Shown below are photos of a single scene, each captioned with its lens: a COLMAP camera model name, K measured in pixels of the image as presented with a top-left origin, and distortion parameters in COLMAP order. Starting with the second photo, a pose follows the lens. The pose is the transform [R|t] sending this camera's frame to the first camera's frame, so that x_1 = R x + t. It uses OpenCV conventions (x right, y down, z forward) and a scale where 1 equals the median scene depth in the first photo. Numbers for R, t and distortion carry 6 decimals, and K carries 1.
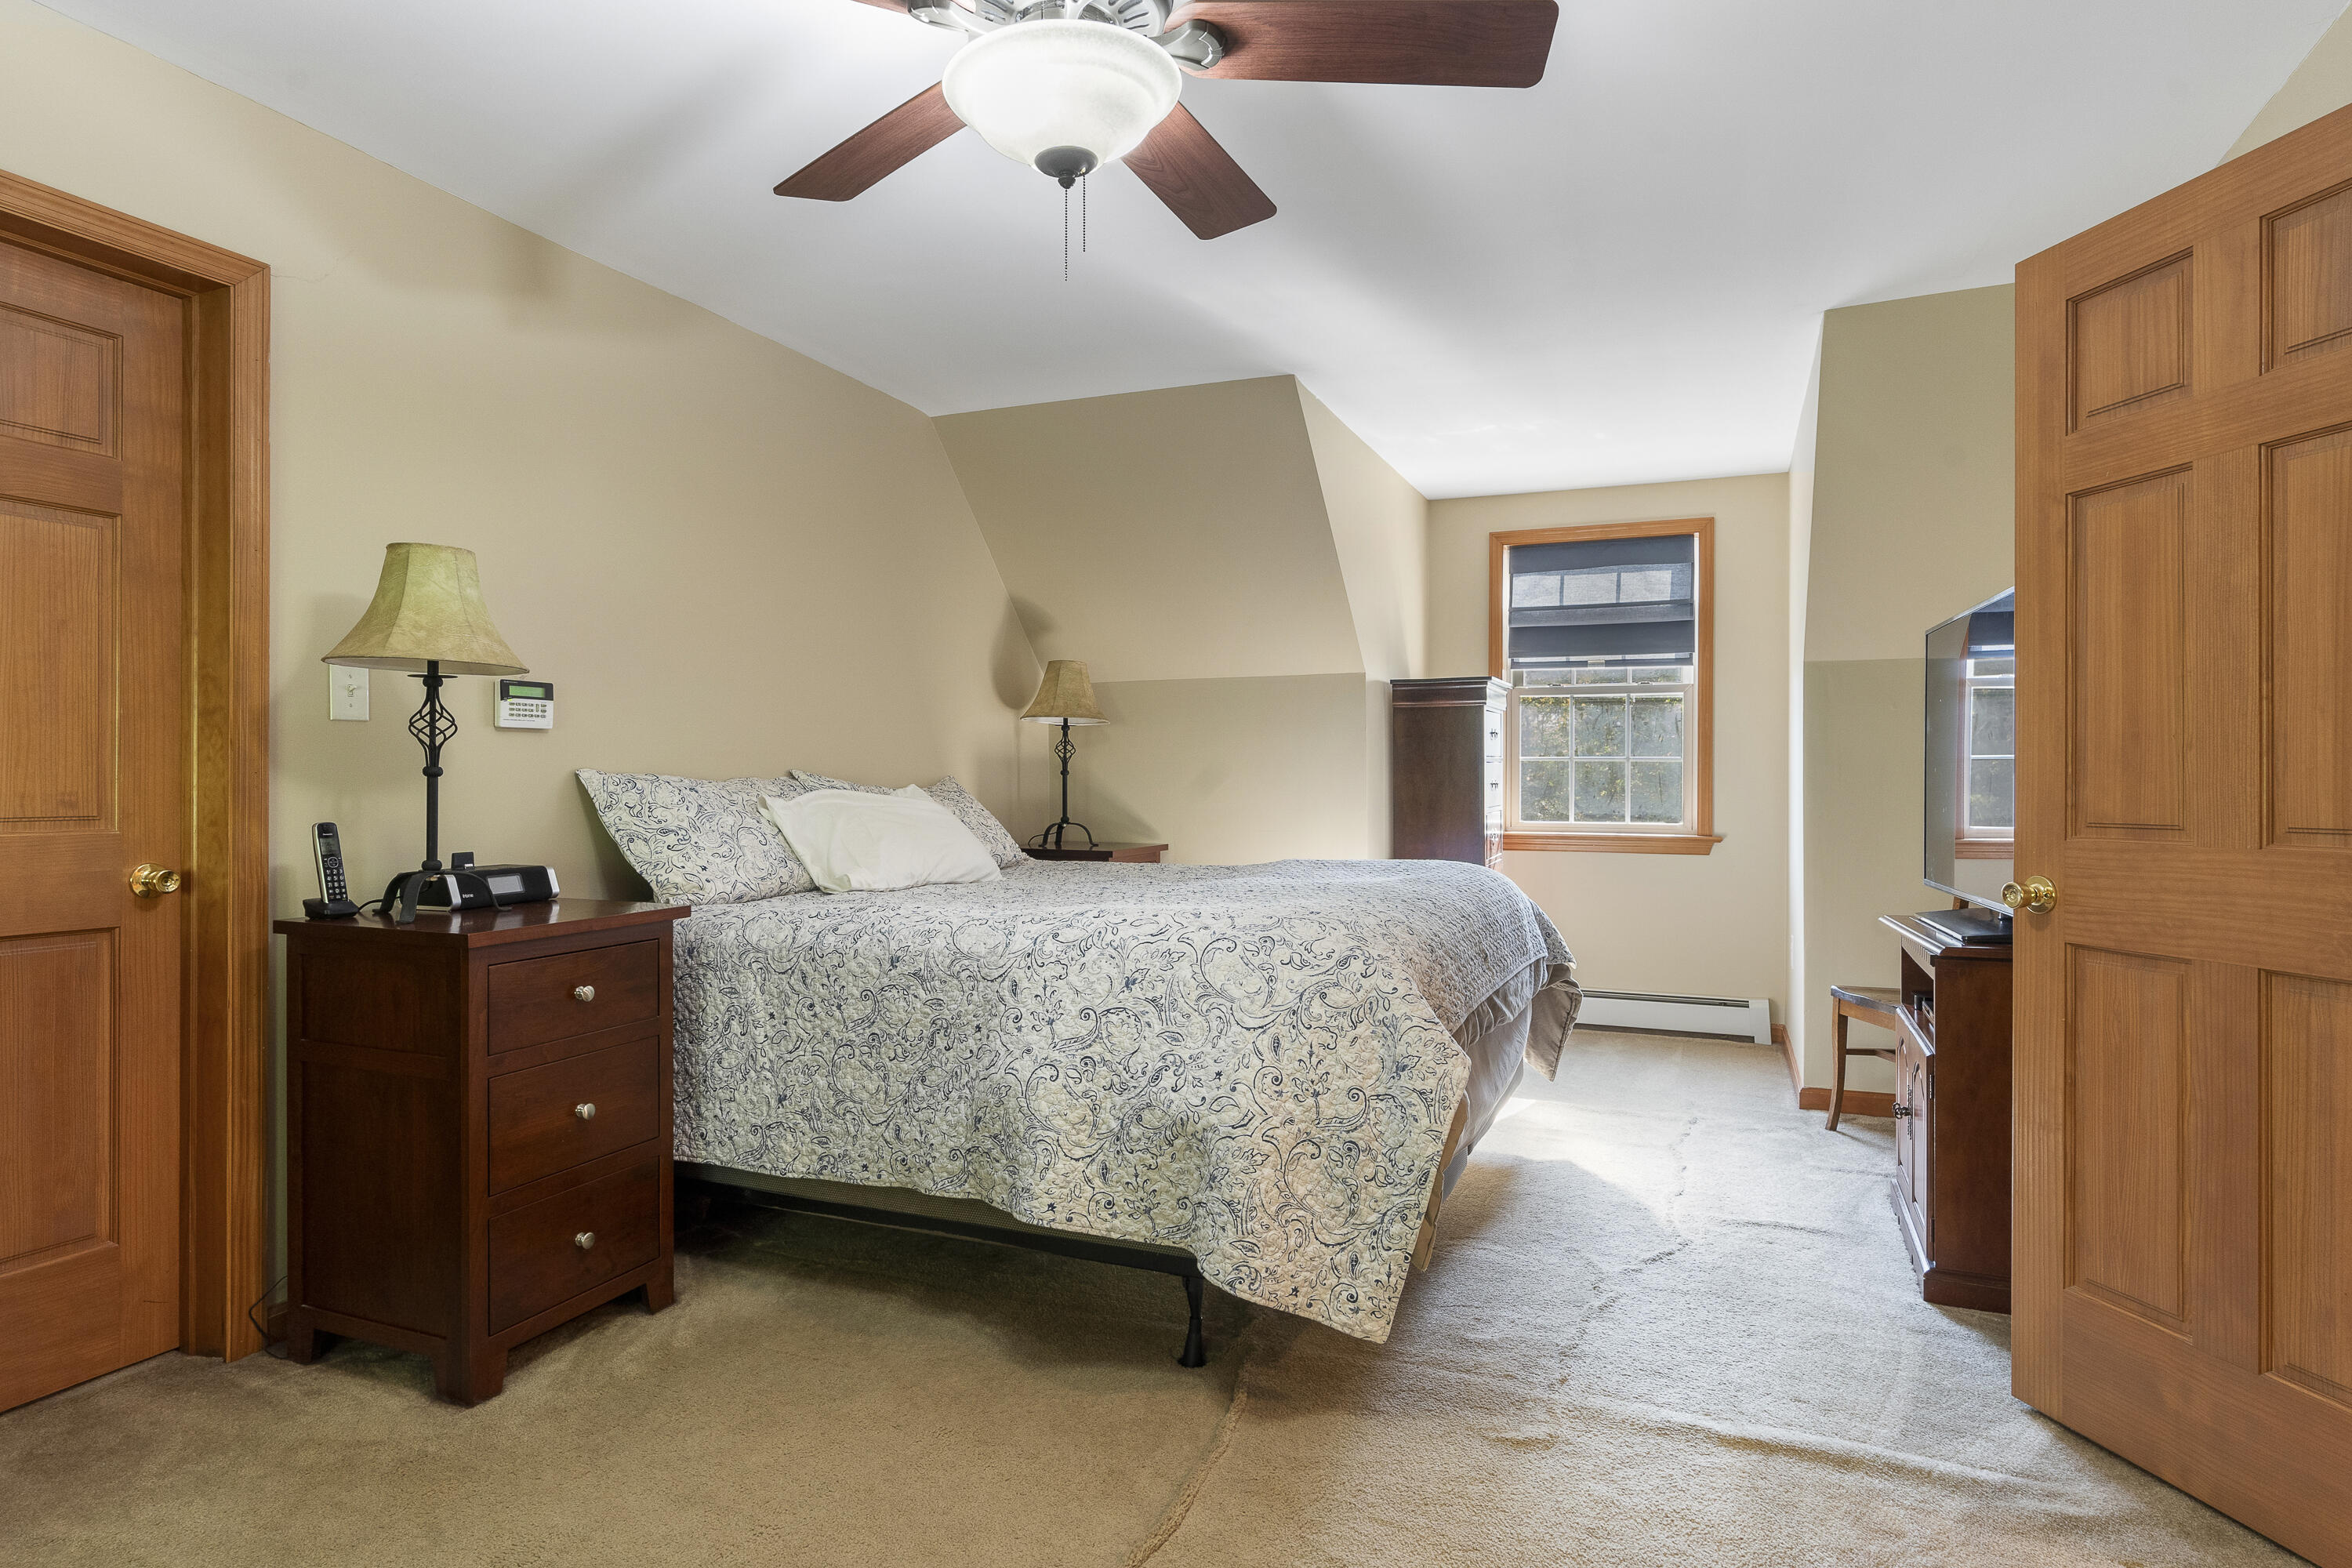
lens RADIAL K [[1284.5, 0, 1174.0], [0, 1284.5, 789.6], [0, 0, 1]] dist [0.002227, -0.000136]
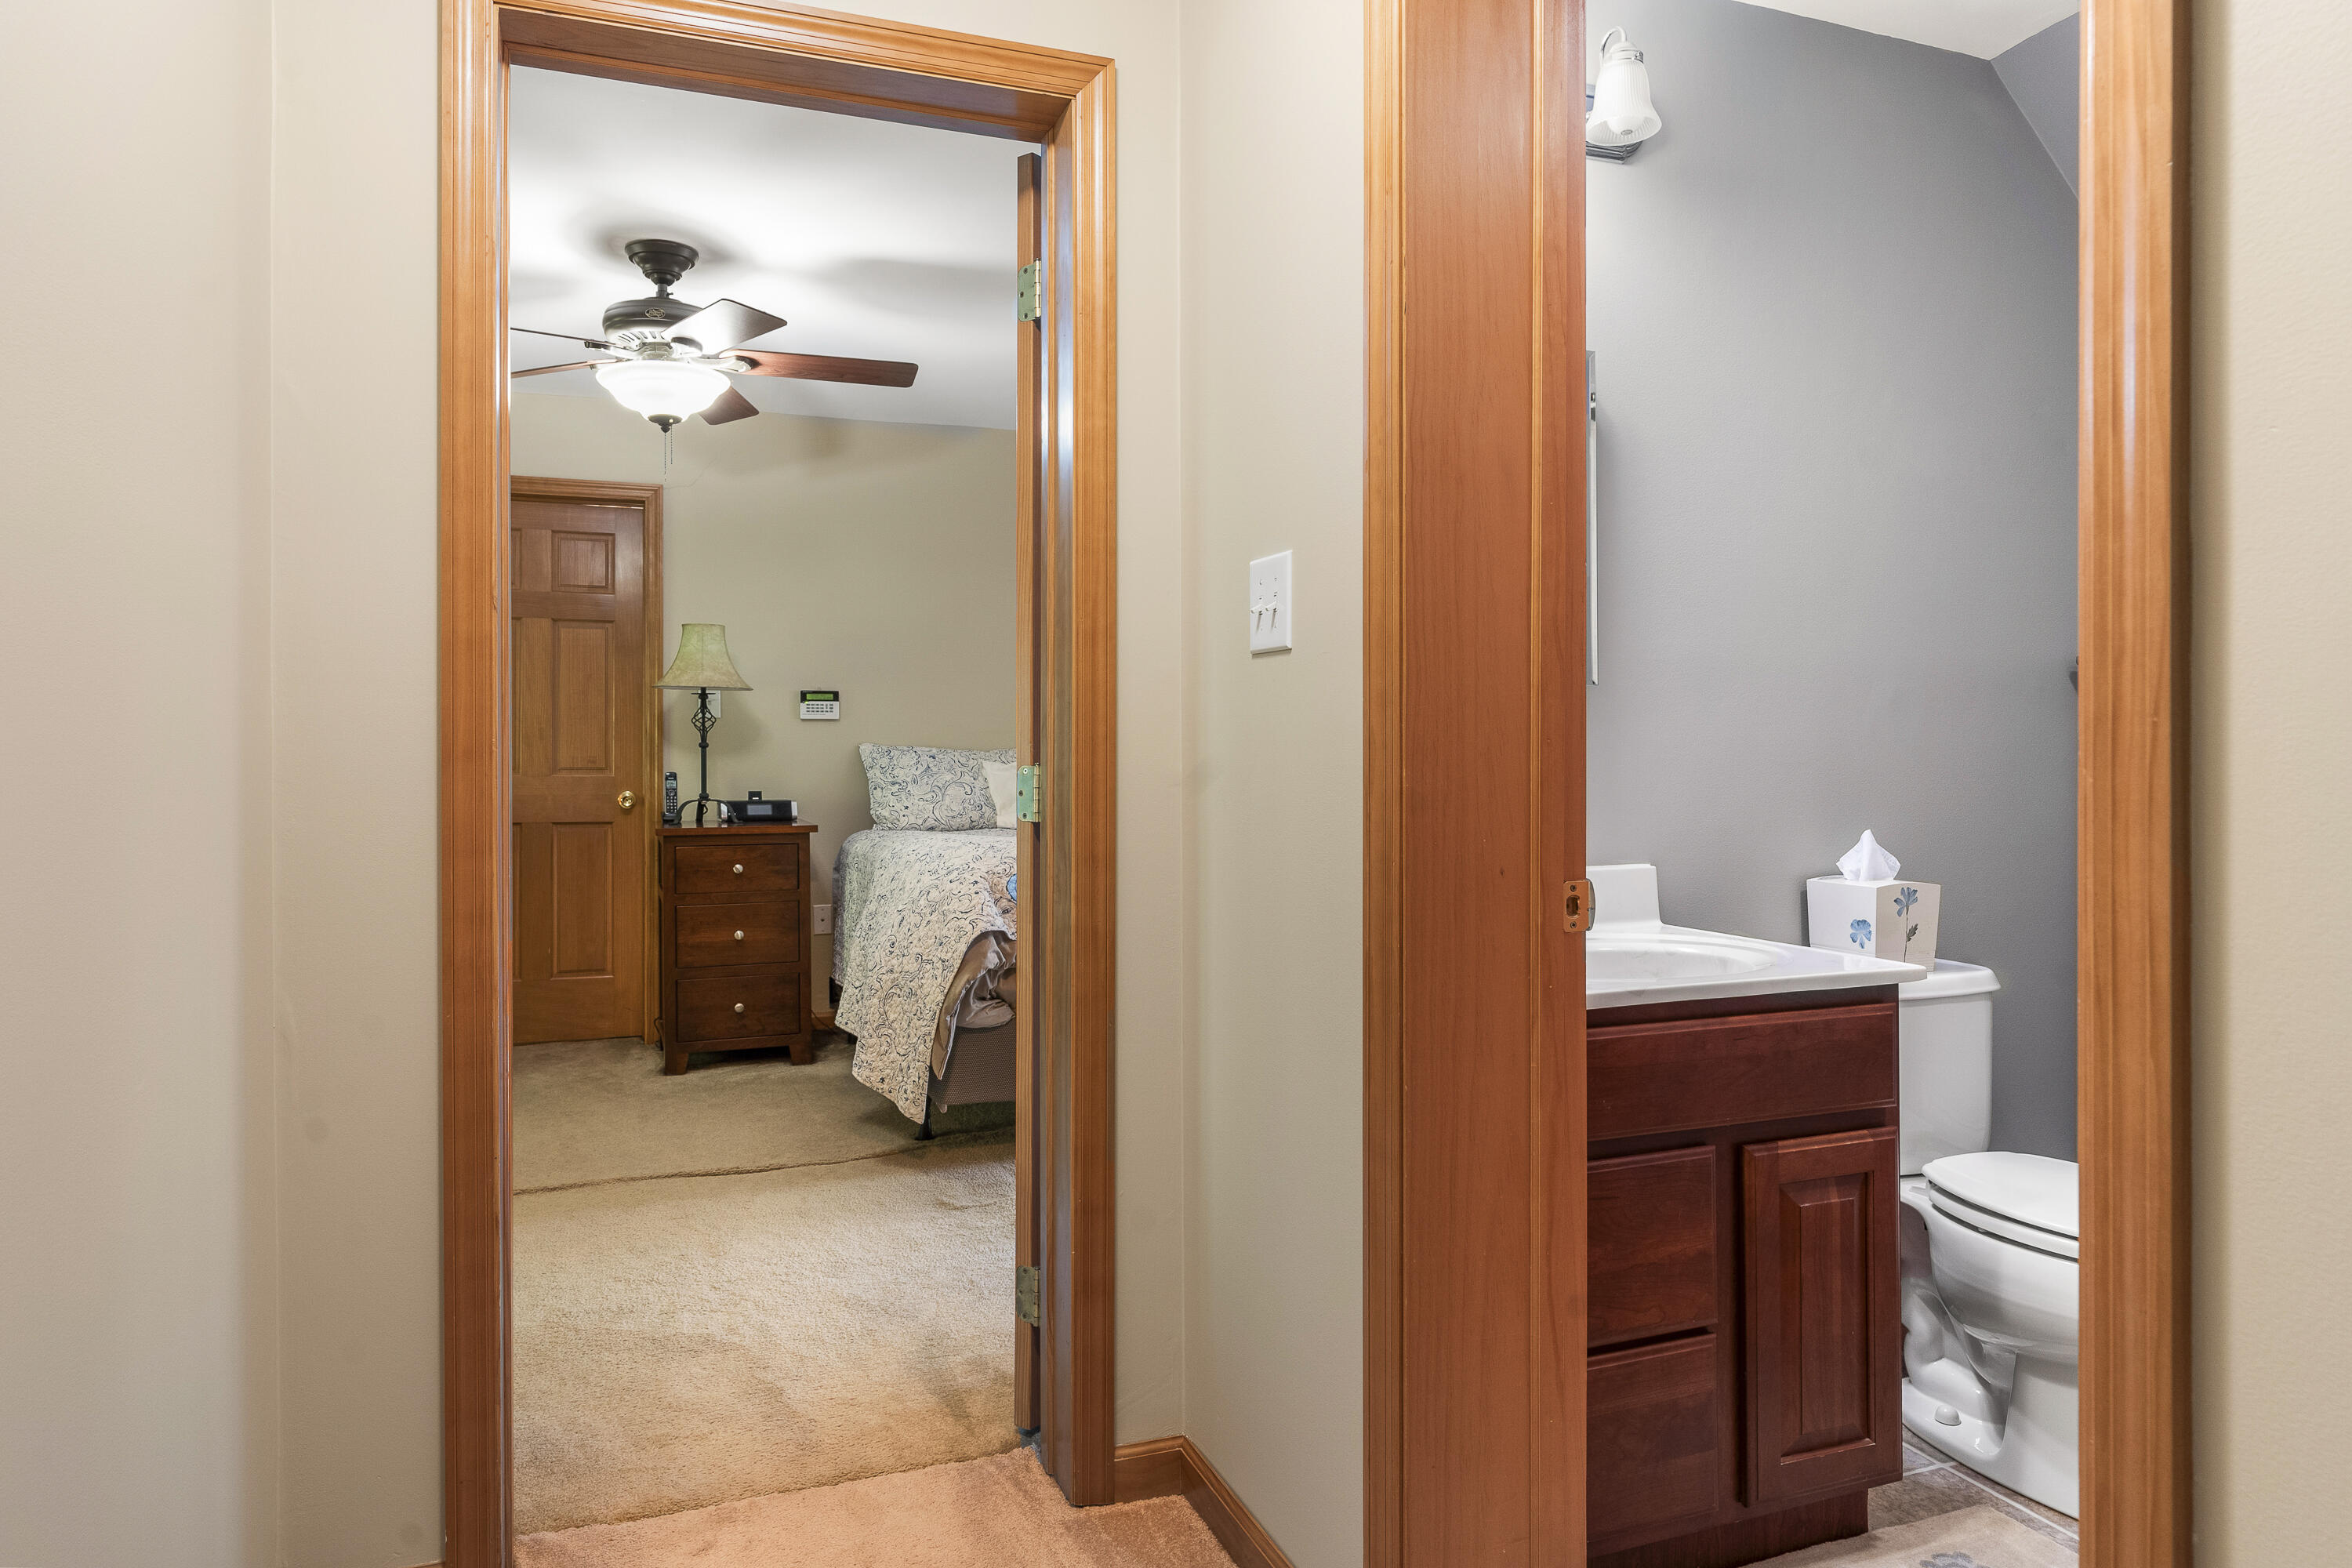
lens RADIAL K [[1436.3, 0, 1176.2], [0, 1436.3, 766.4], [0, 0, 1]] dist [0.000651, 0.000014]
pose [[0.696104, 0.005371, -0.717921, 1.303243], [-0.003725, 0.999986, 0.003869, 0.005278], [0.717931, -0.000019, 0.696114, 0.044237]]
